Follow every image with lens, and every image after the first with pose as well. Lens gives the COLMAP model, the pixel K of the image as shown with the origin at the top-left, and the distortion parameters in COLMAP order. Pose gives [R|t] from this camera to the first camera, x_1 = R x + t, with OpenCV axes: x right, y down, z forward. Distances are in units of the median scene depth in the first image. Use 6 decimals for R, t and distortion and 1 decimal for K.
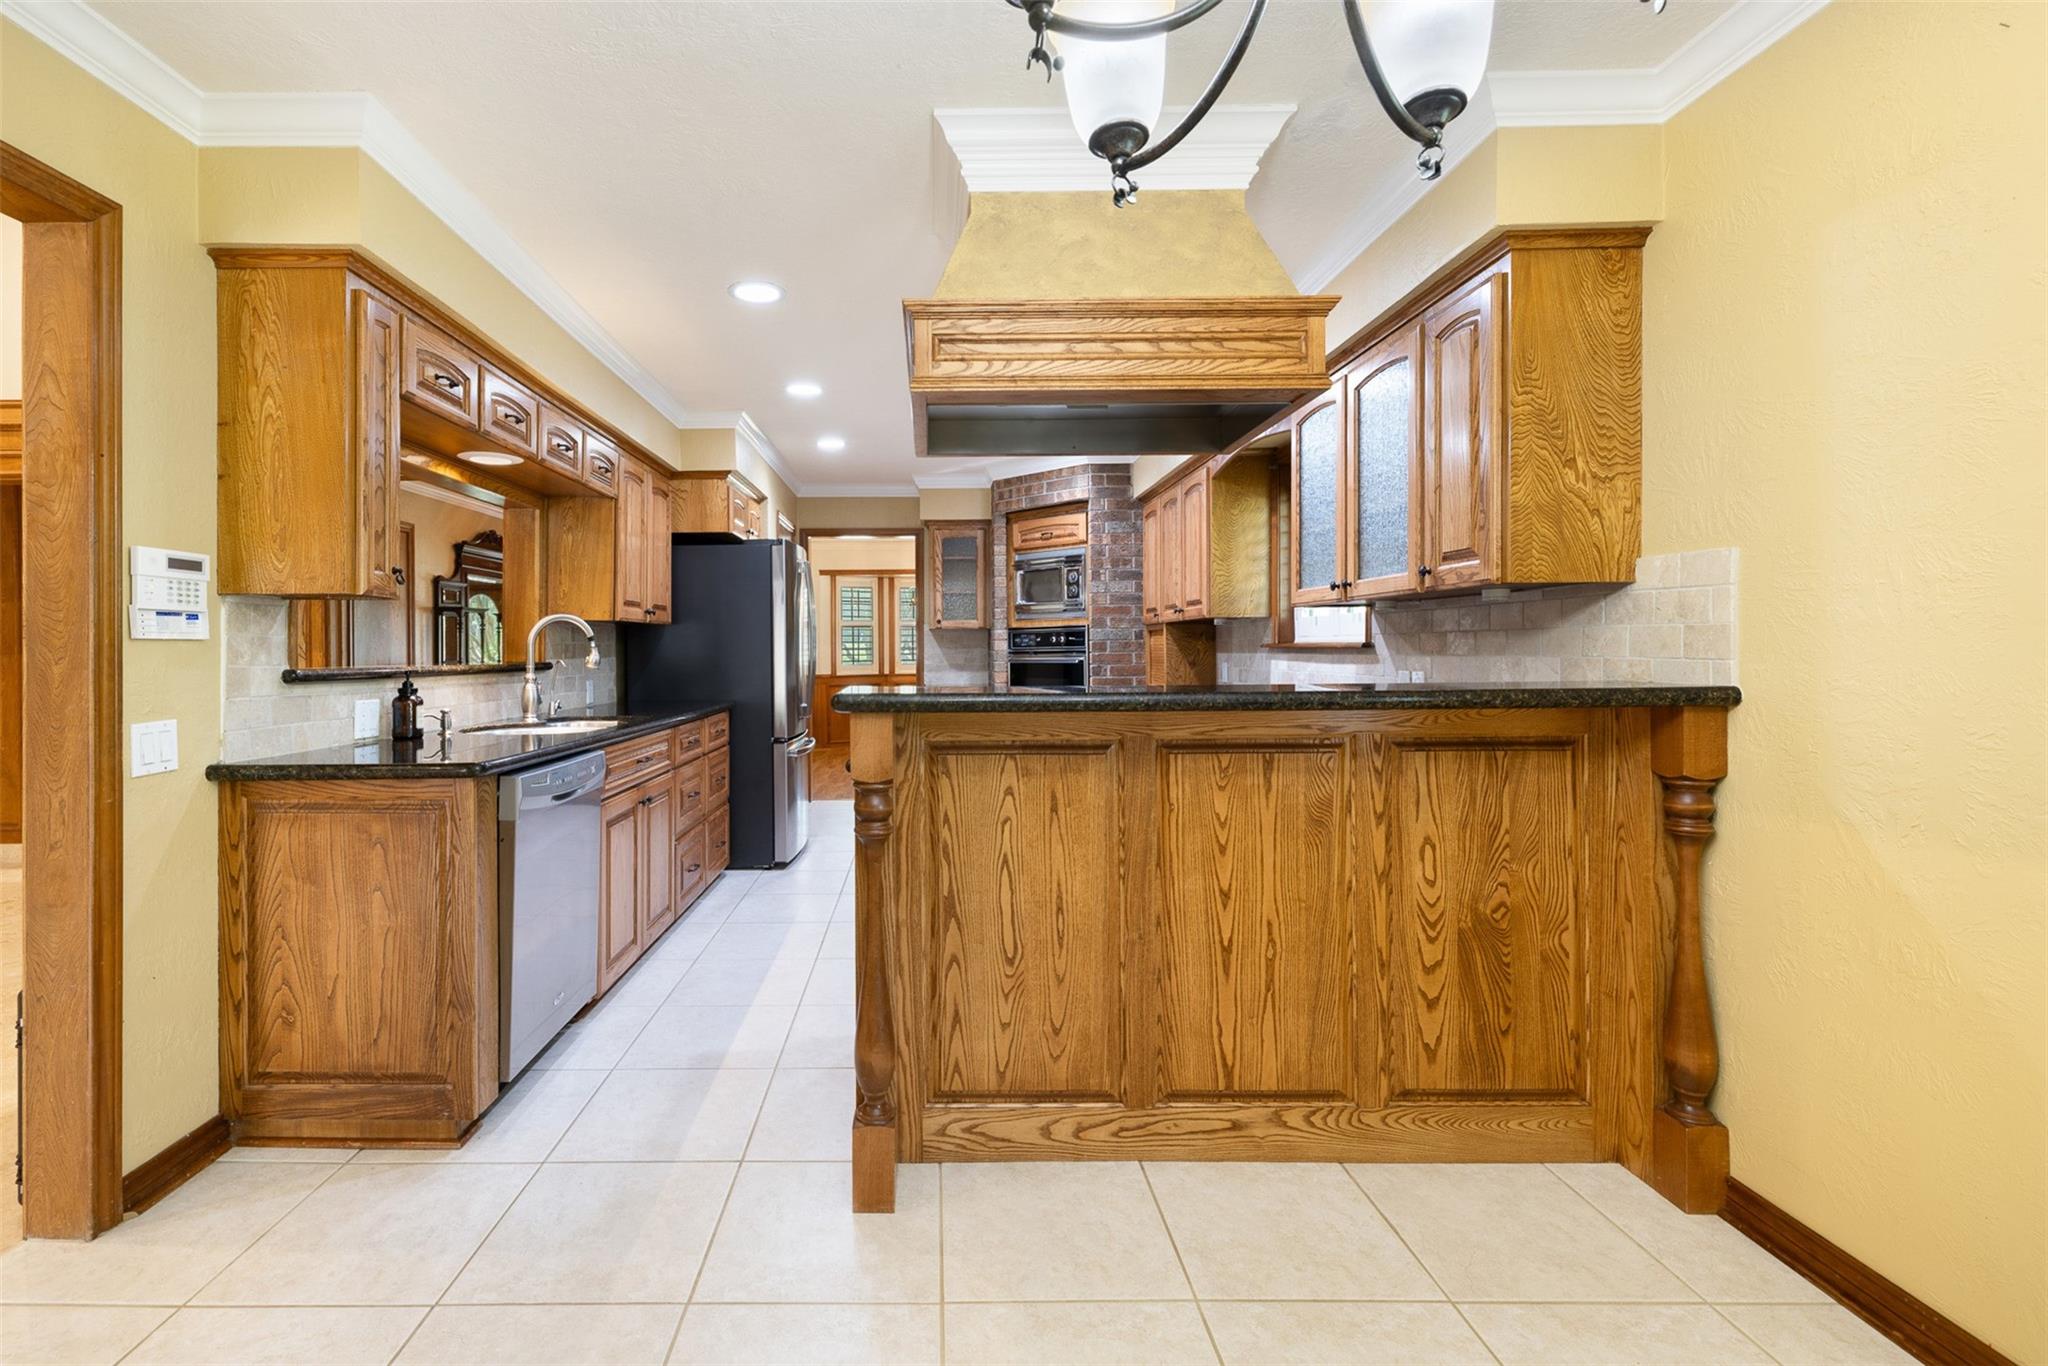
lens RADIAL K [[858.1, 0, 958.9], [0, 858.1, 646.6], [0, 0, 1]] dist [-0.000468, 0.000918]
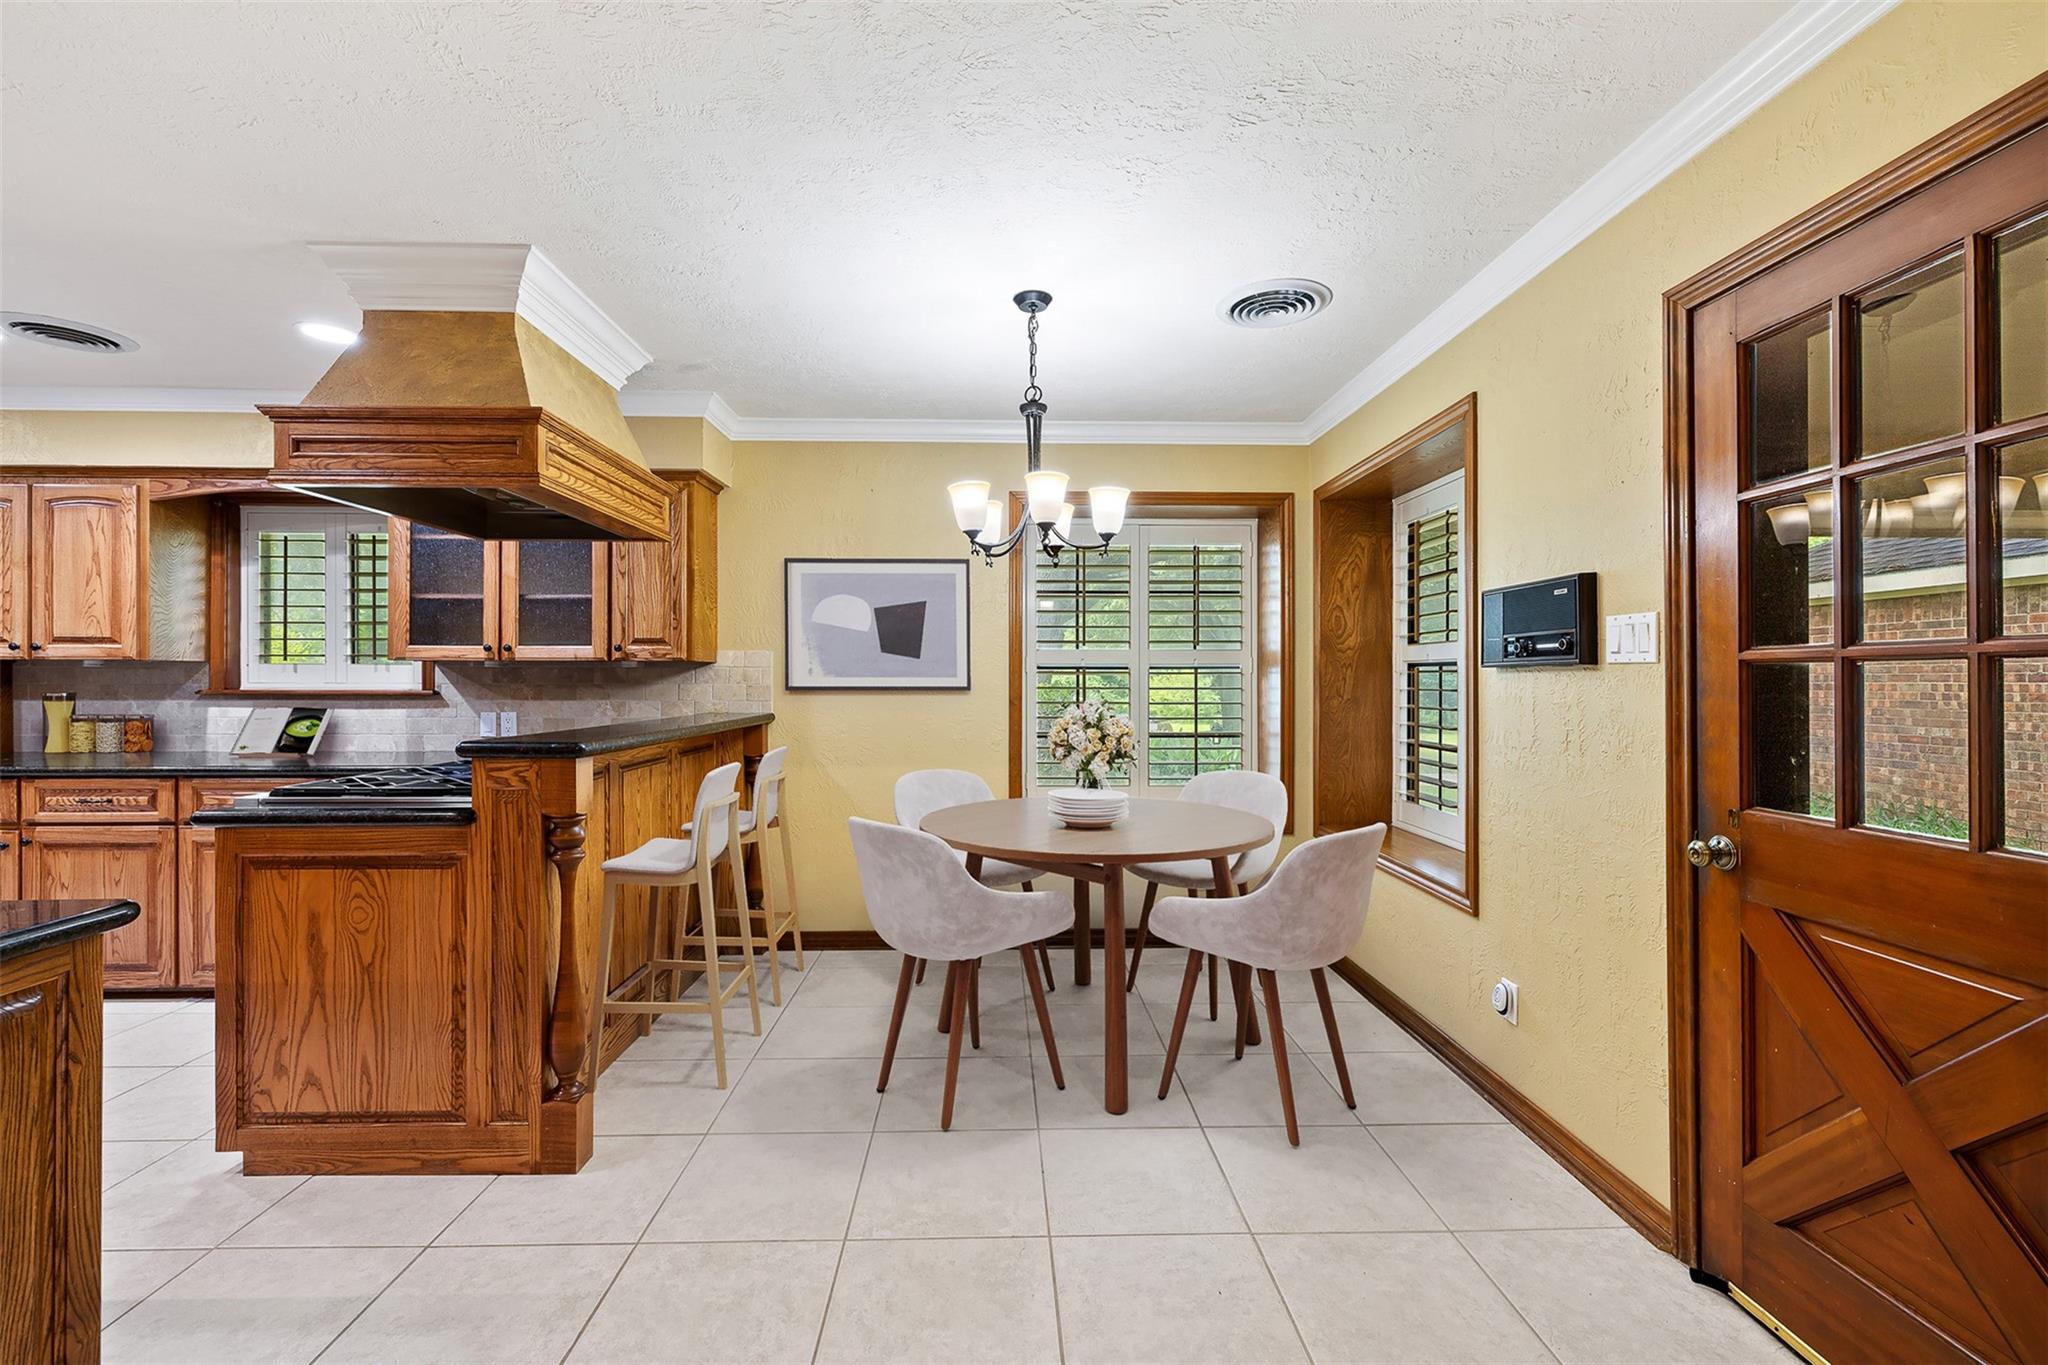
lens RADIAL K [[858.1, 0, 1018.2], [0, 858.1, 686.2], [0, 0, 1]] dist [-0.000468, 0.000918]
pose [[-0.034349, -0.003837, 0.999403, -1.039003], [-0.003879, 0.999986, 0.003706, -0.025766], [-0.999402, -0.003749, -0.034363, 0.322134]]
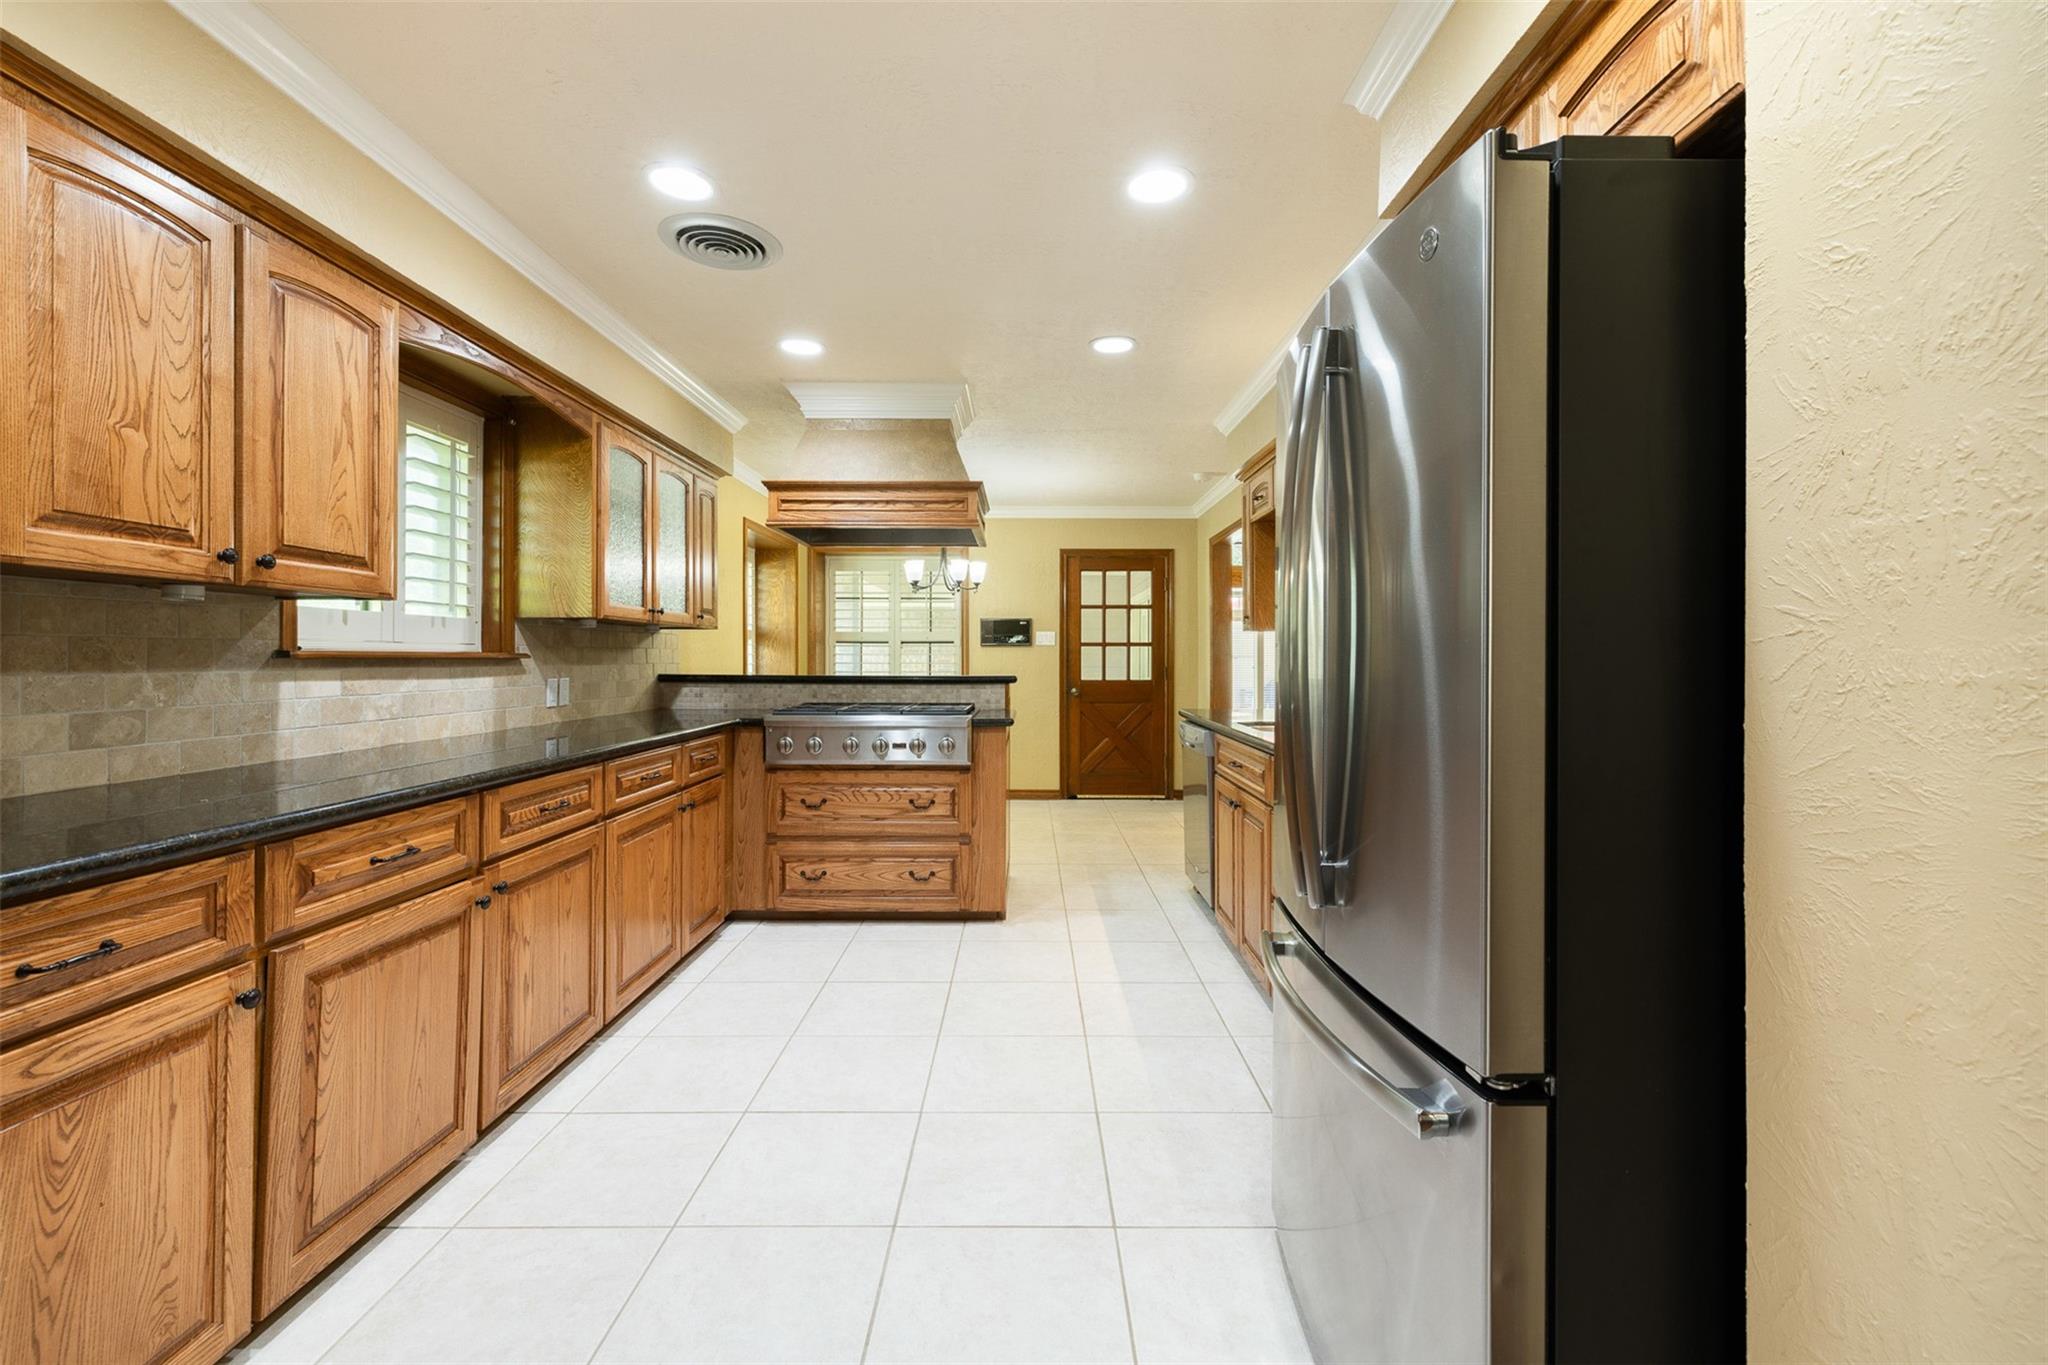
lens RADIAL K [[858.1, 0, 1034.9], [0, 858.1, 647.7], [0, 0, 1]] dist [-0.000468, 0.000918]
pose [[-0.999927, 0.001588, -0.012001, -0.148026], [0.001764, 0.999891, -0.014644, 0.005016], [0.011977, -0.014664, -0.999821, 2.731857]]
